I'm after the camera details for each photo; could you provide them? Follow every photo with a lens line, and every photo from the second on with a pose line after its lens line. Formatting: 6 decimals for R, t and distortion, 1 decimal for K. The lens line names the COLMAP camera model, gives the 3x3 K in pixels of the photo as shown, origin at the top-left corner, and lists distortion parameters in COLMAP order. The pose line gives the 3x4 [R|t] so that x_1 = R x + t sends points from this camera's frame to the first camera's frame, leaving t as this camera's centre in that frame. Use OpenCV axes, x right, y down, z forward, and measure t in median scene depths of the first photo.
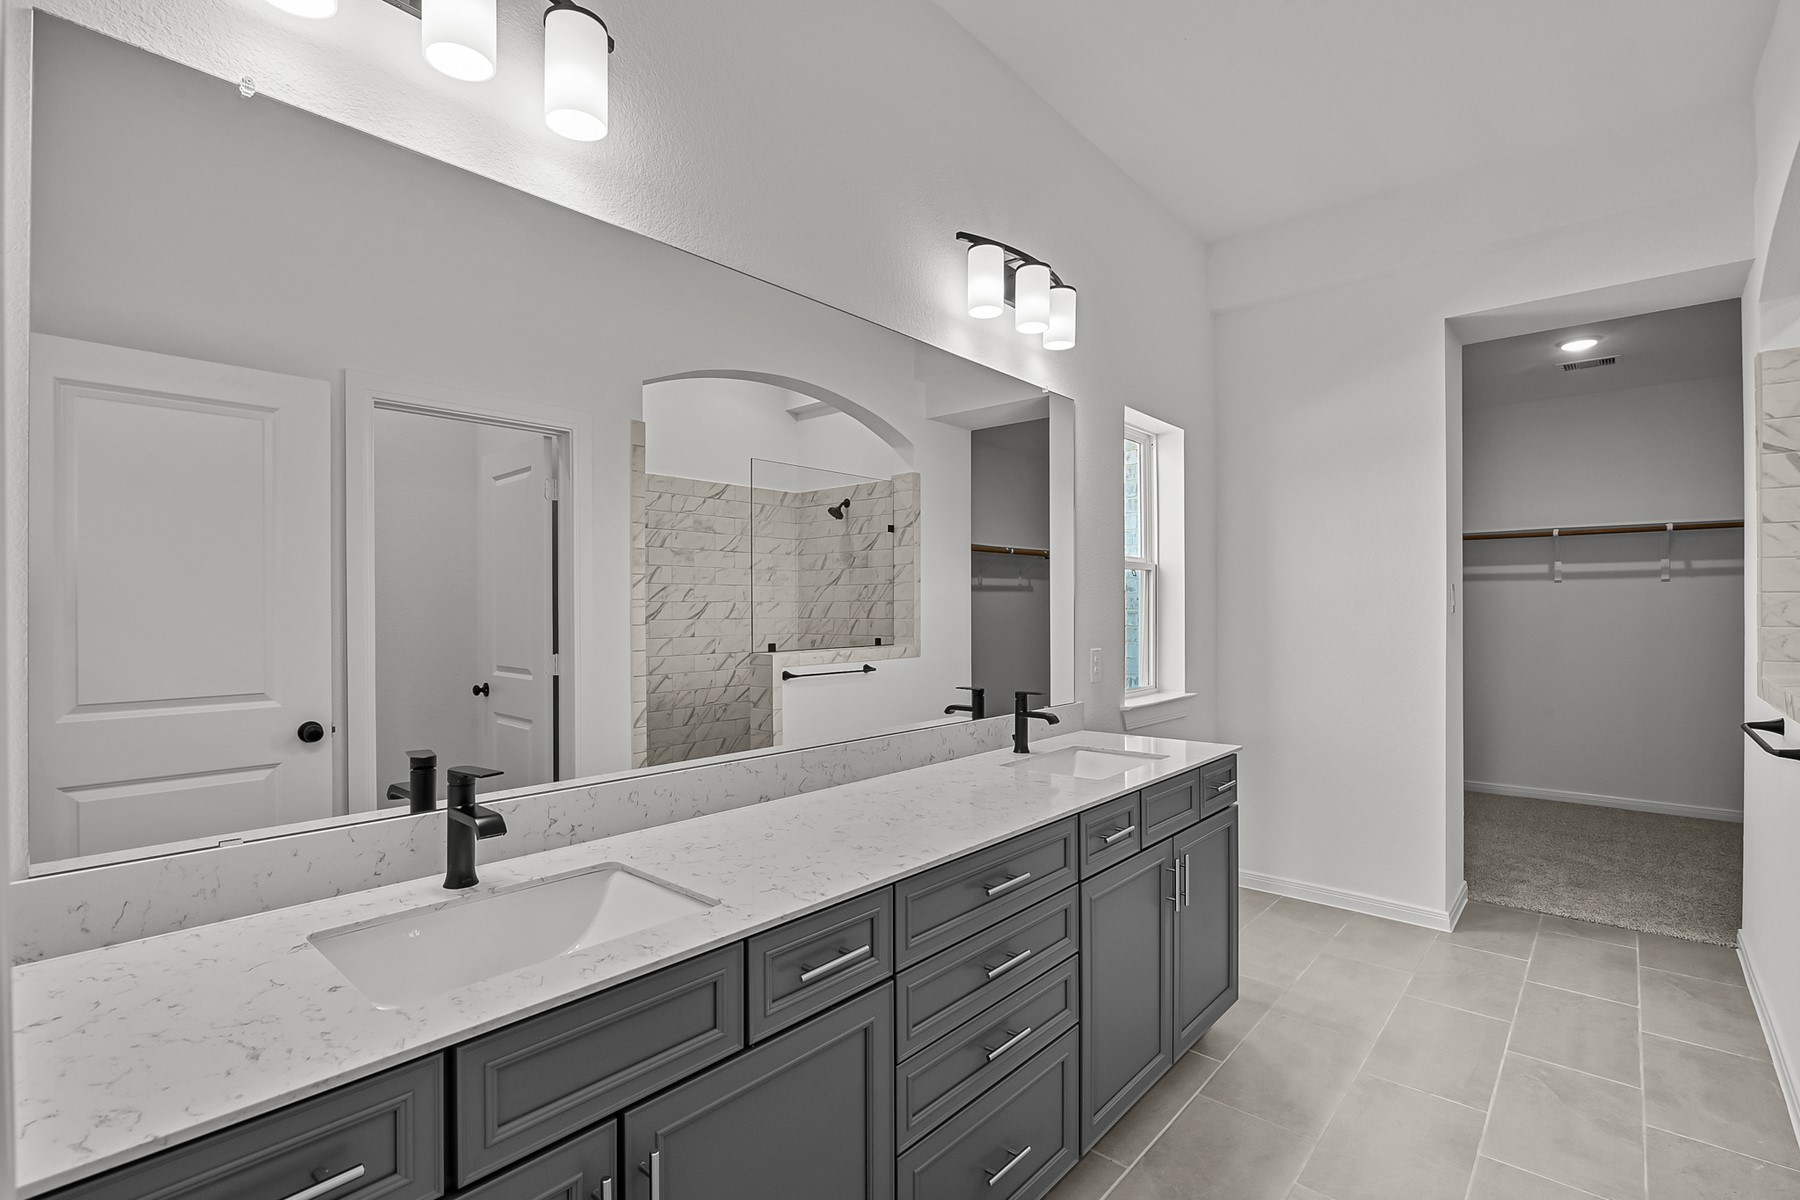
lens RADIAL K [[828.7, 0, 900.2], [0, 828.7, 604.8], [0, 0, 1]] dist [-0.011975, 0.001337]
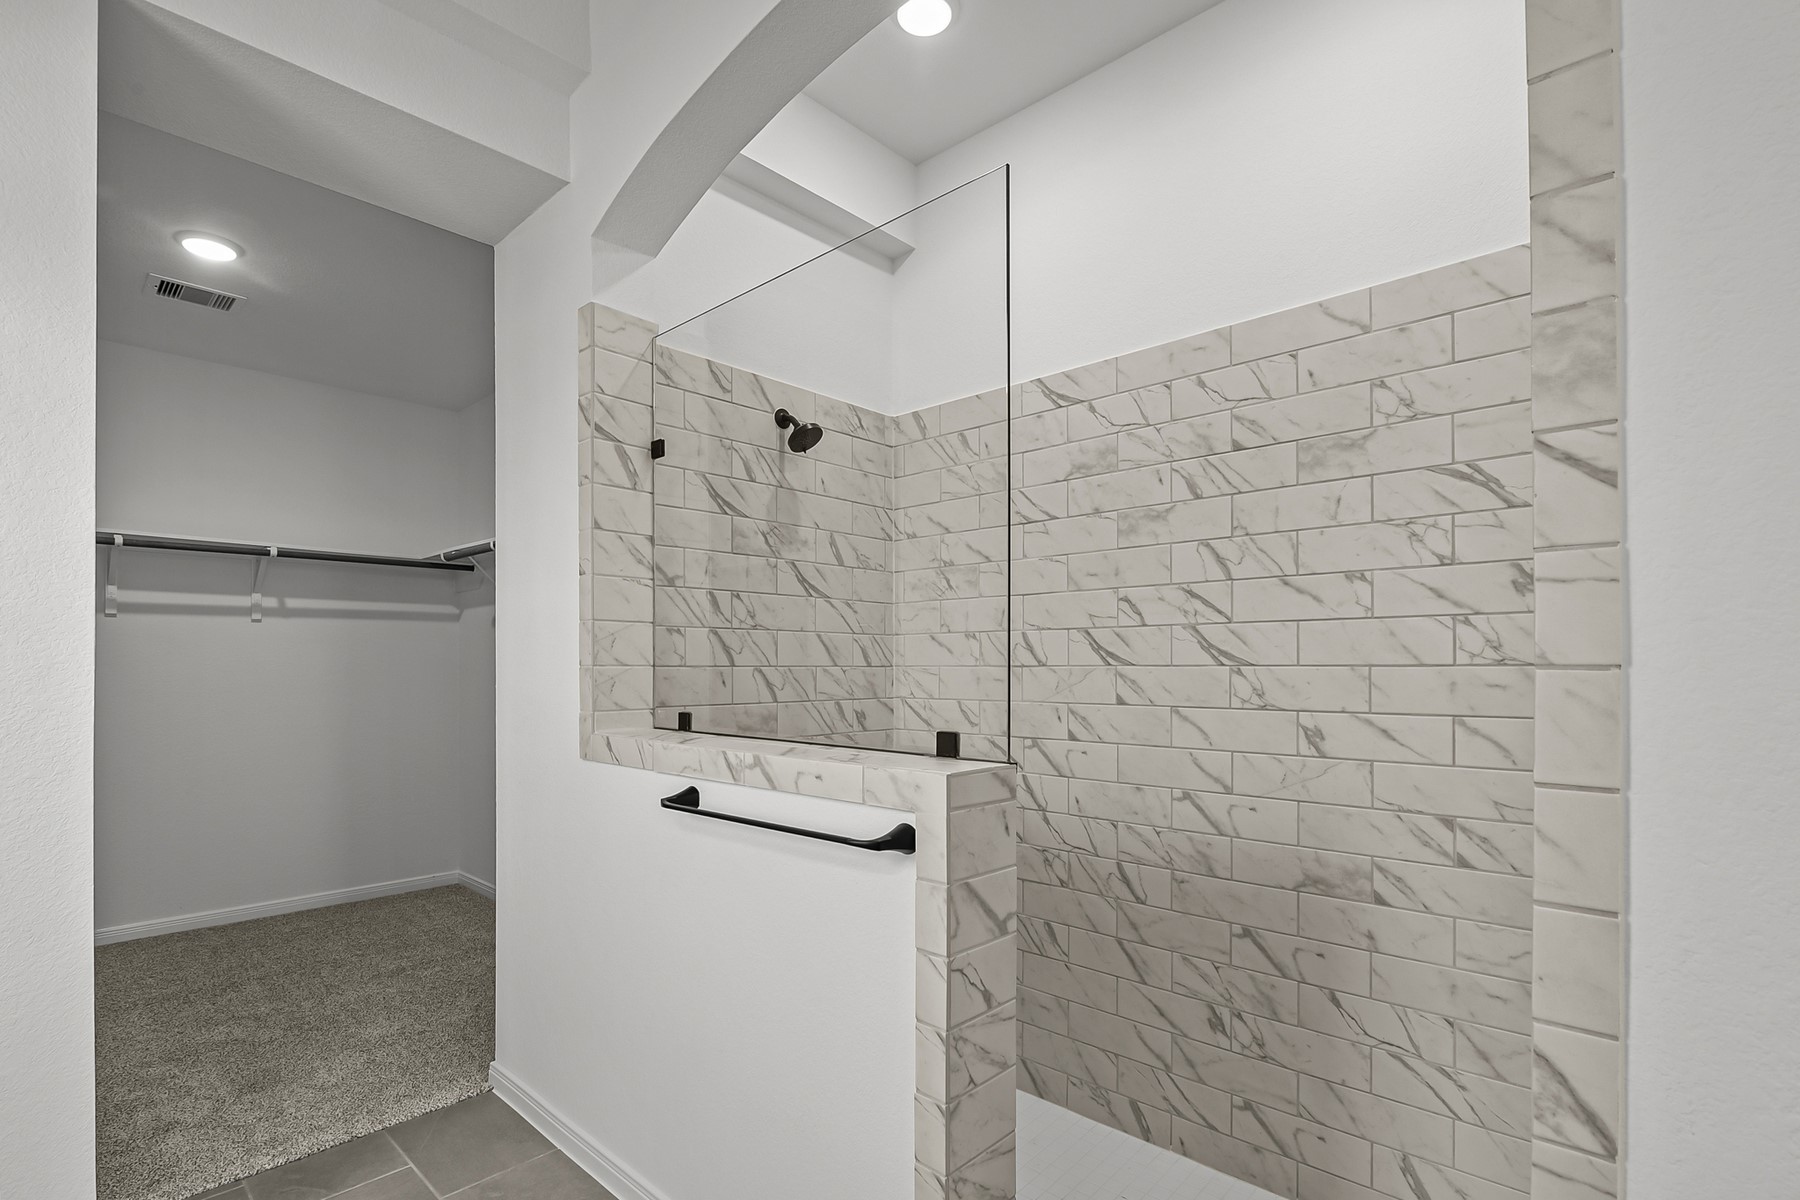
lens RADIAL K [[828.7, 0, 866.4], [0, 828.7, 664.5], [0, 0, 1]] dist [-0.011975, 0.001337]
pose [[0.032120, 0.003763, 0.999477, 0.183599], [-0.000110, 0.999993, -0.003761, 0.017308], [-0.999484, 0.000011, 0.032121, 0.443824]]
